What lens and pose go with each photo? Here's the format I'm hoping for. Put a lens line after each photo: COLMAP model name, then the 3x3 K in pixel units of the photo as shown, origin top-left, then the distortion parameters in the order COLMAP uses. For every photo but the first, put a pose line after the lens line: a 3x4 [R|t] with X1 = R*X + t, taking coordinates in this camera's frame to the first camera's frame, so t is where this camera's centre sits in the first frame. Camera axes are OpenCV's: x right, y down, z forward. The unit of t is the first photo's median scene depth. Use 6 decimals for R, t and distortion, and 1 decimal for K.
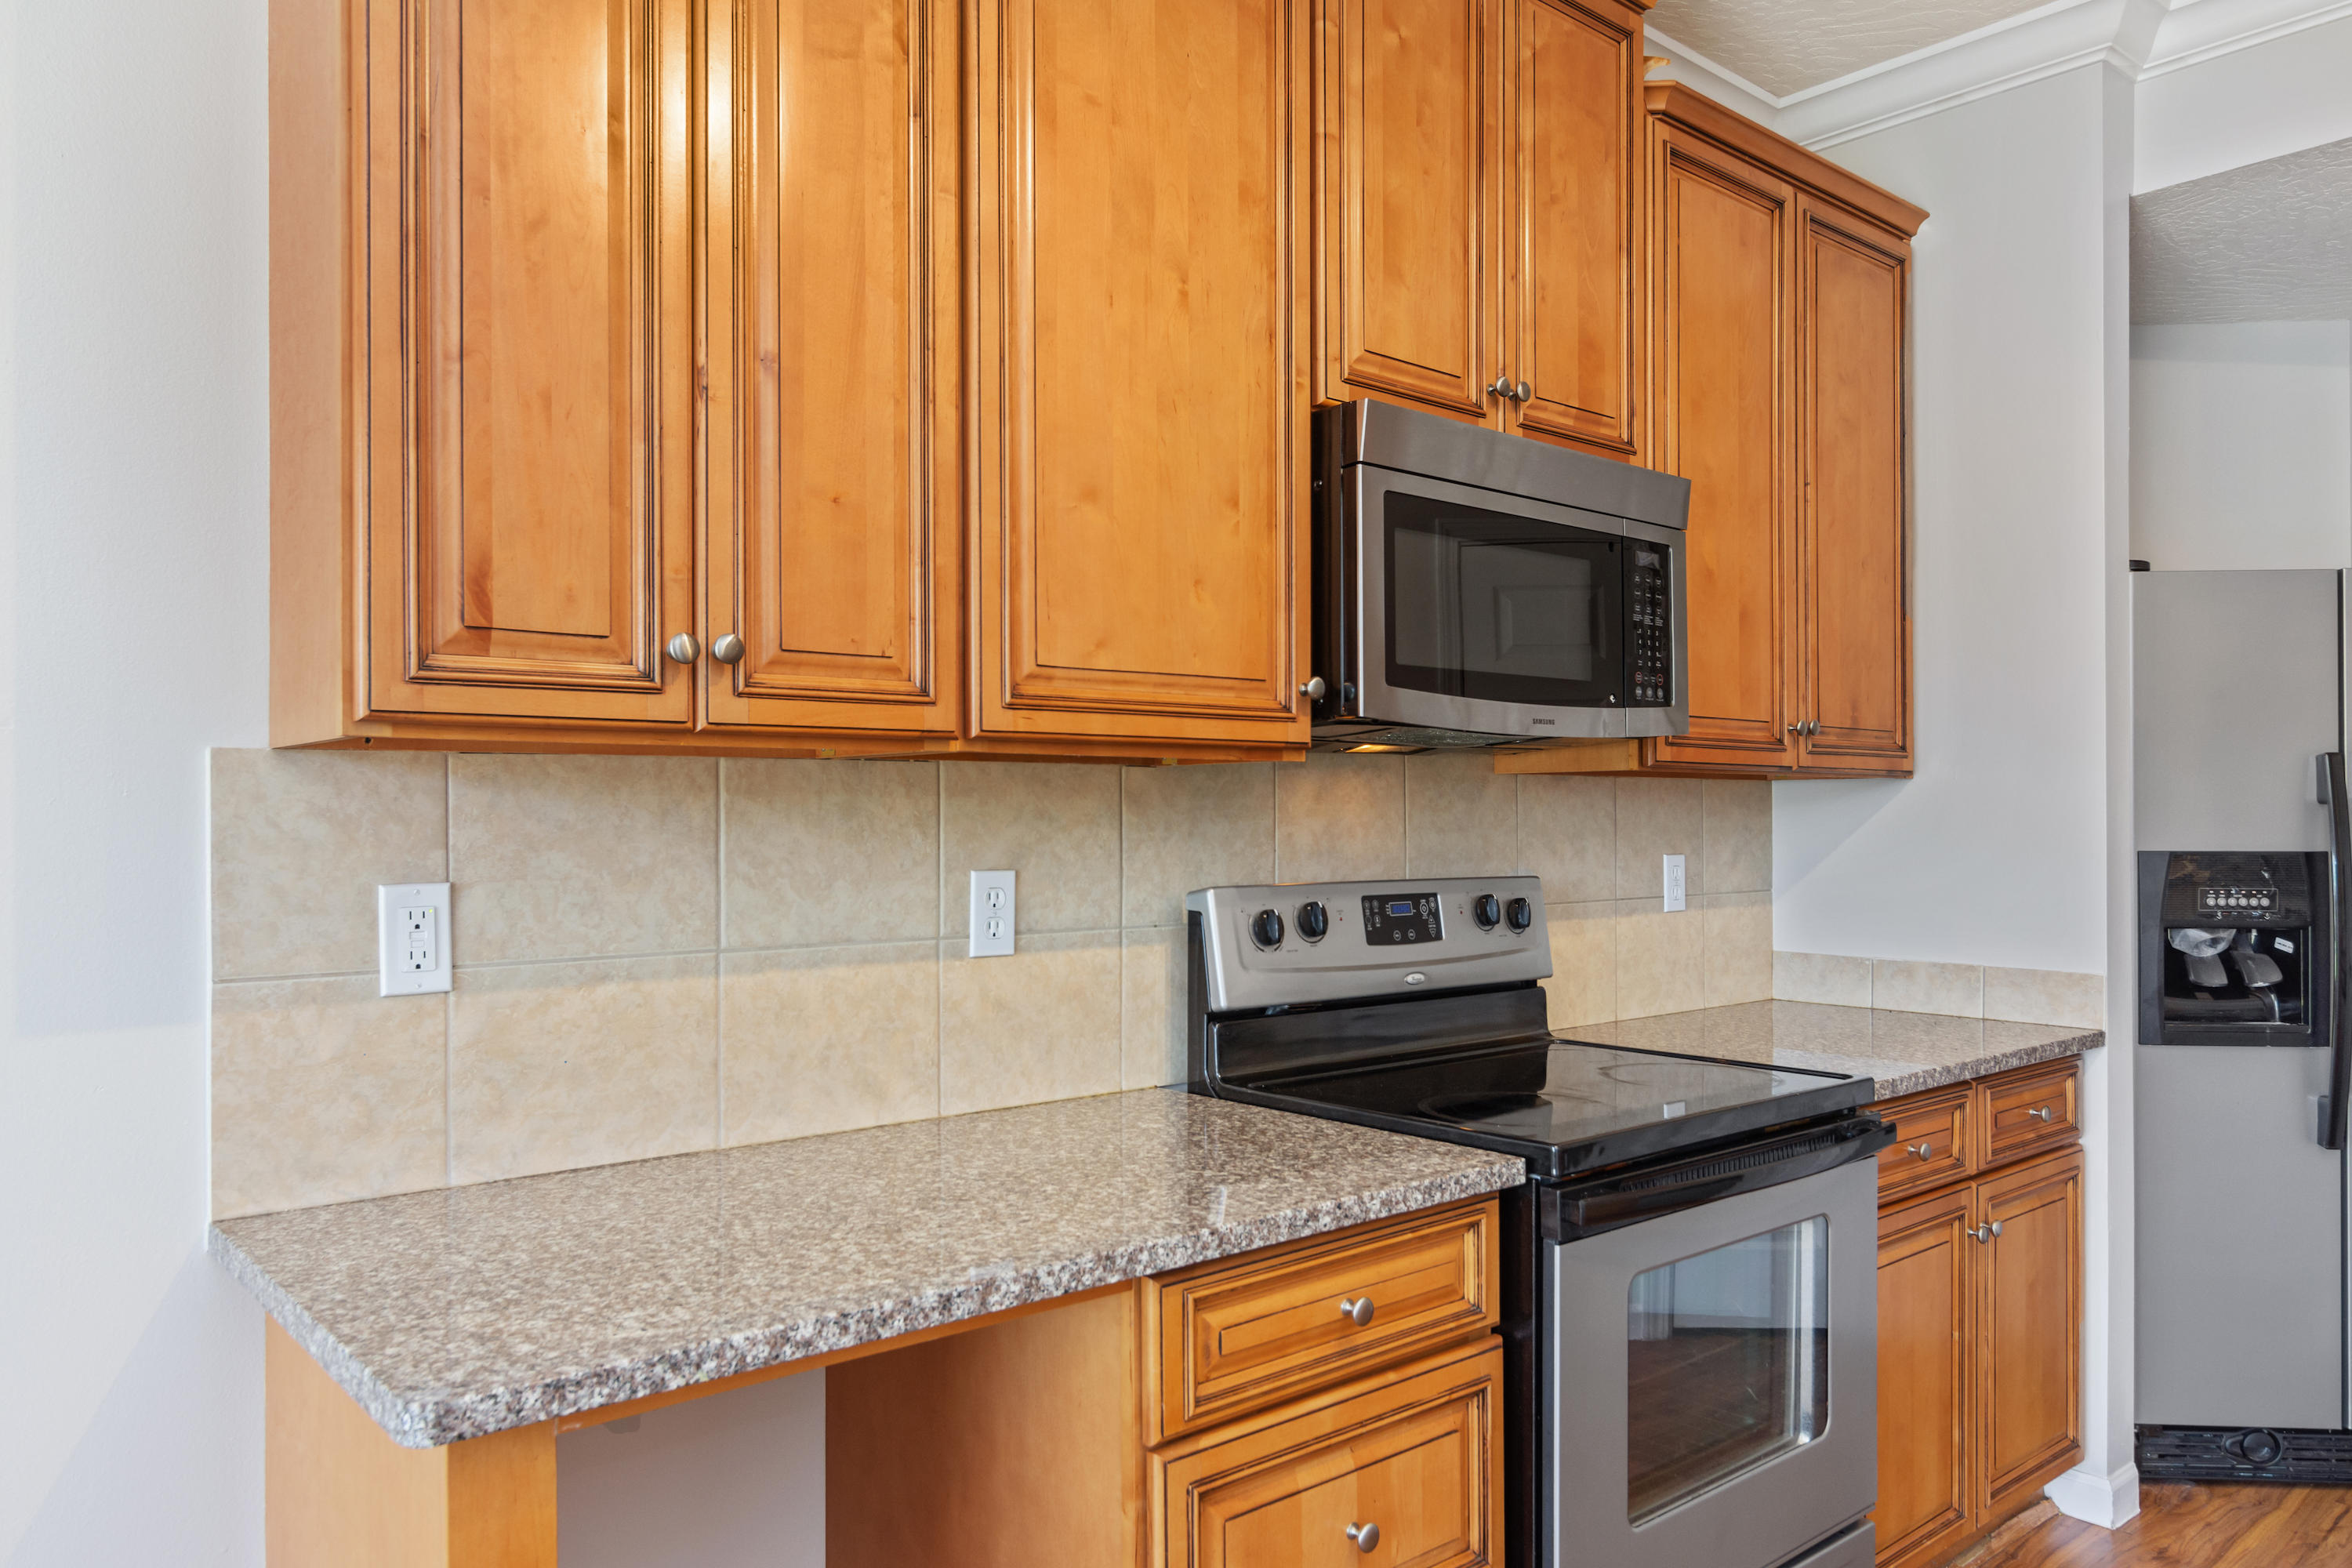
lens RADIAL K [[1611.4, 0, 1168.8], [0, 1611.4, 813.3], [0, 0, 1]] dist [-0.004839, 0.002923]
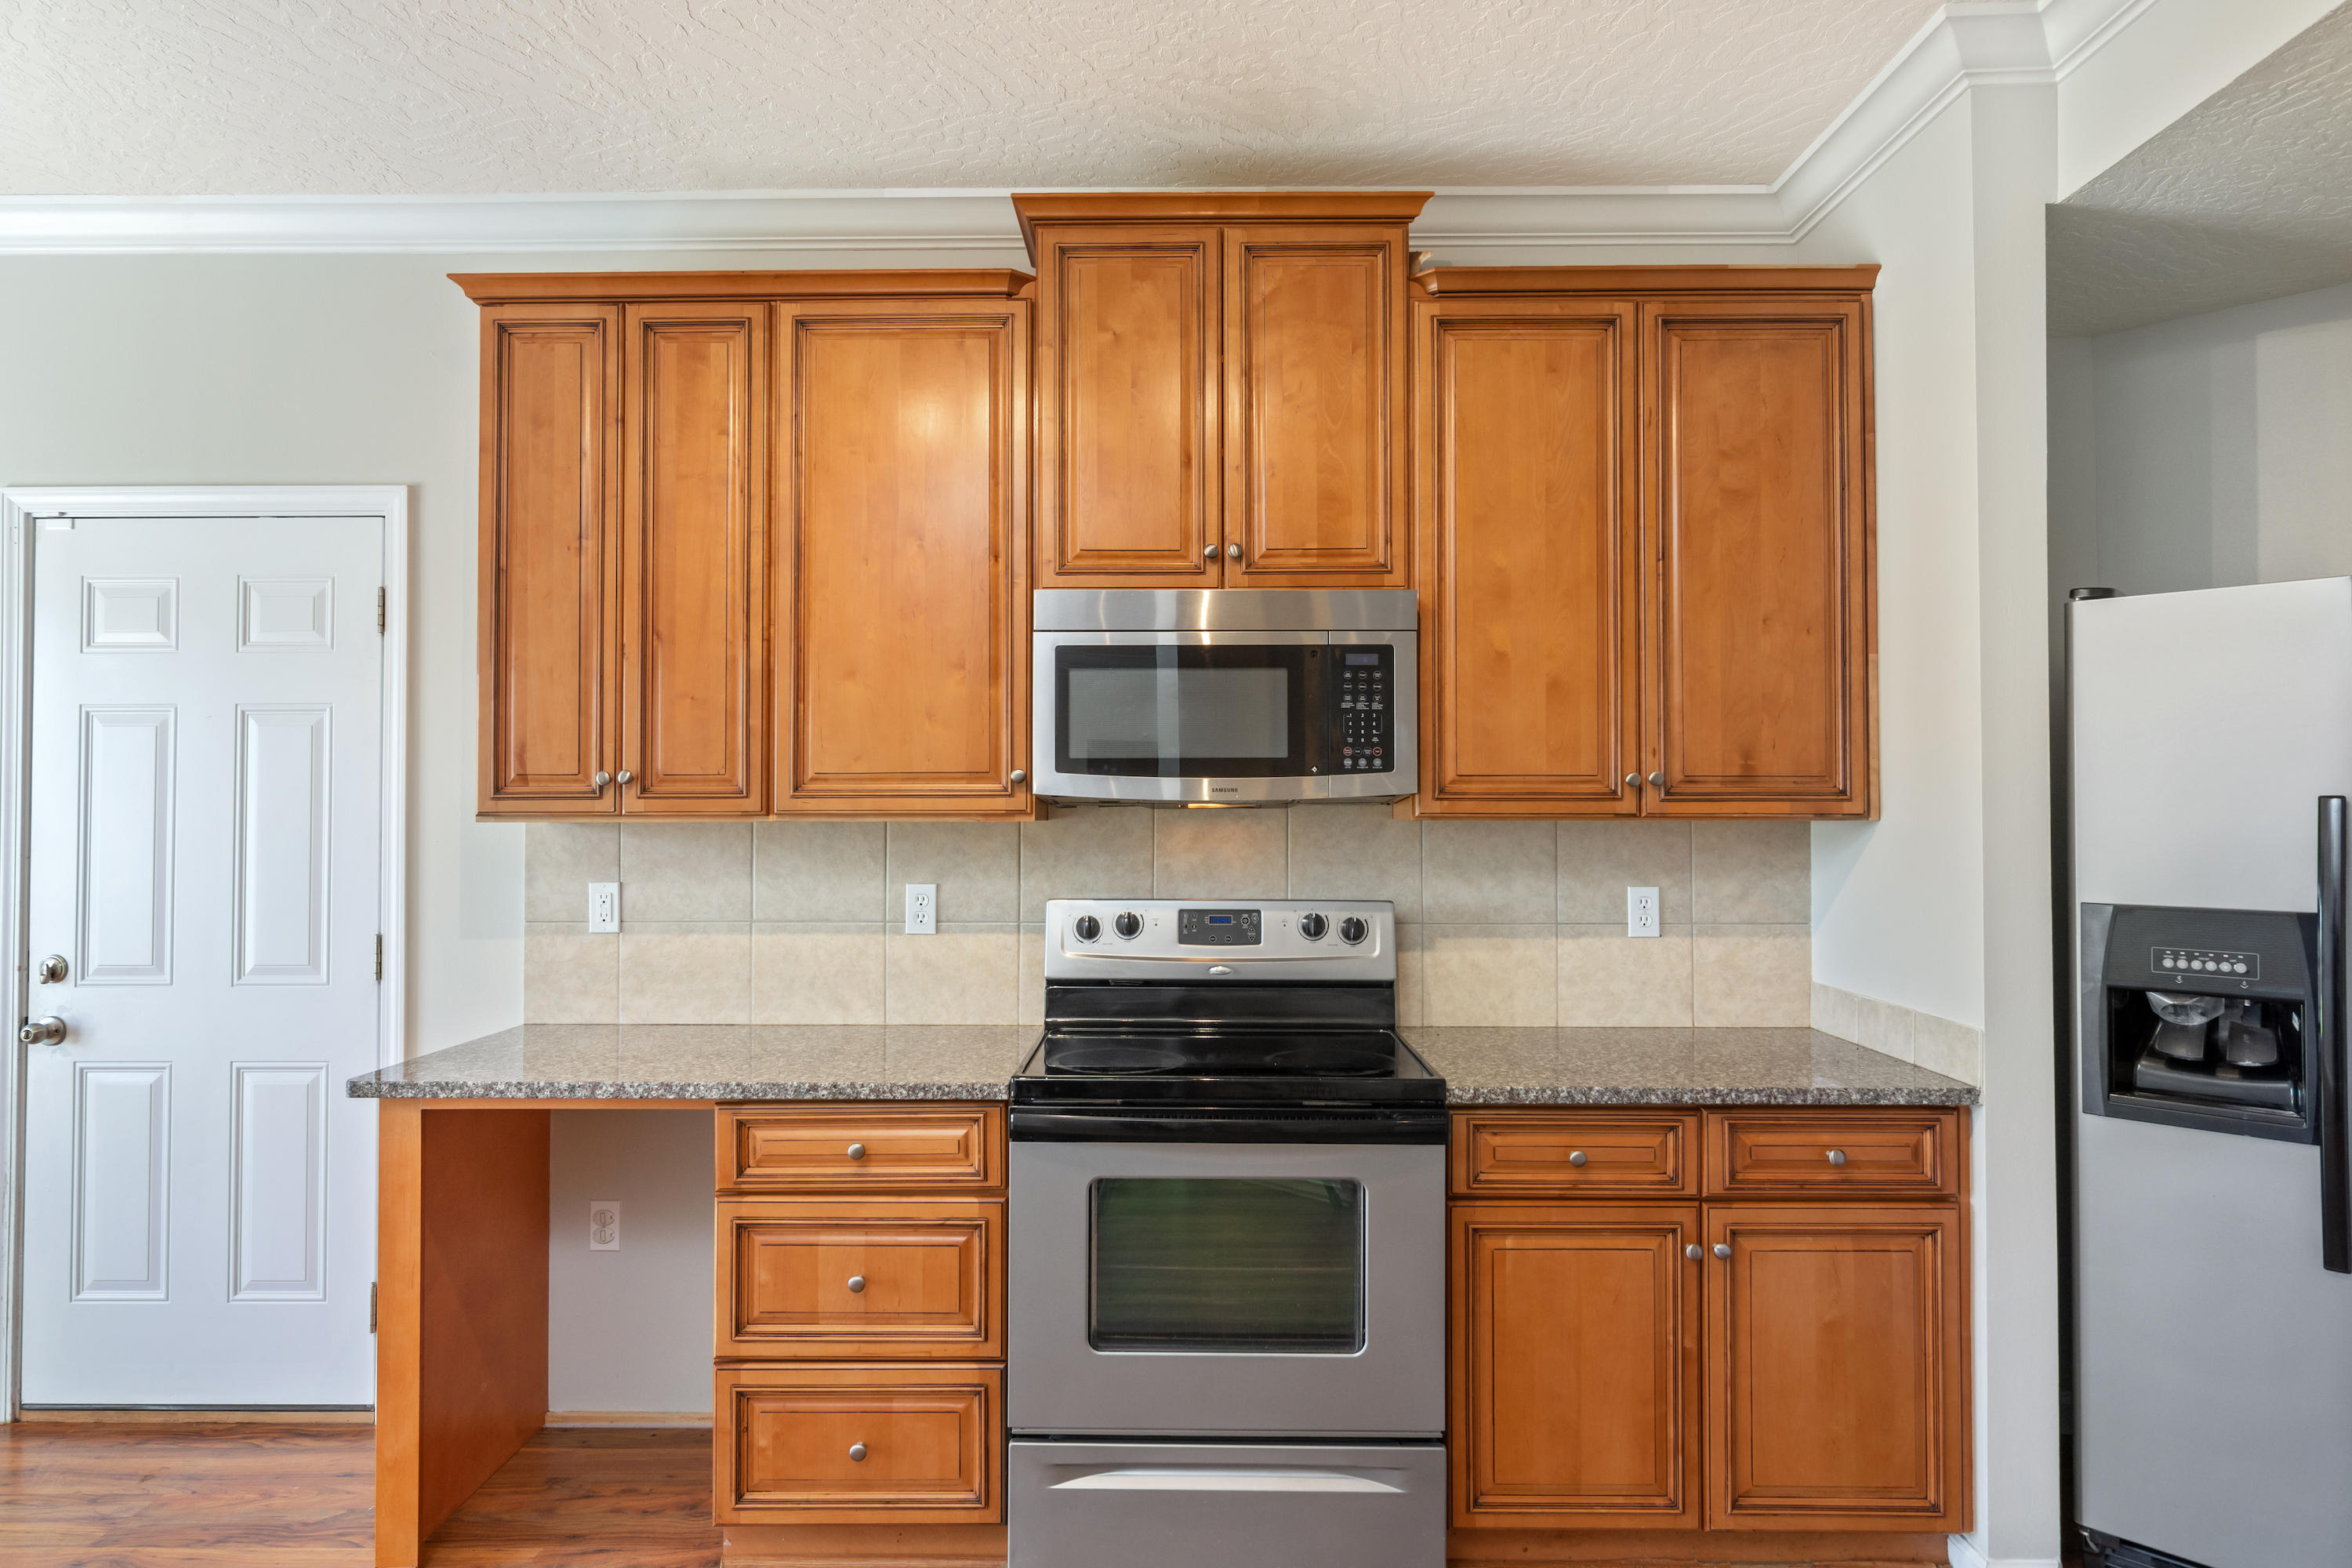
lens RADIAL K [[1341.5, 0, 1172.1], [0, 1341.5, 790.0], [0, 0, 1]] dist [-0.003483, -0.001107]
pose [[0.752908, -0.009069, -0.658063, 0.916921], [0.000005, 0.999905, -0.013775, -0.039275], [0.658126, 0.010368, 0.752837, 0.097030]]
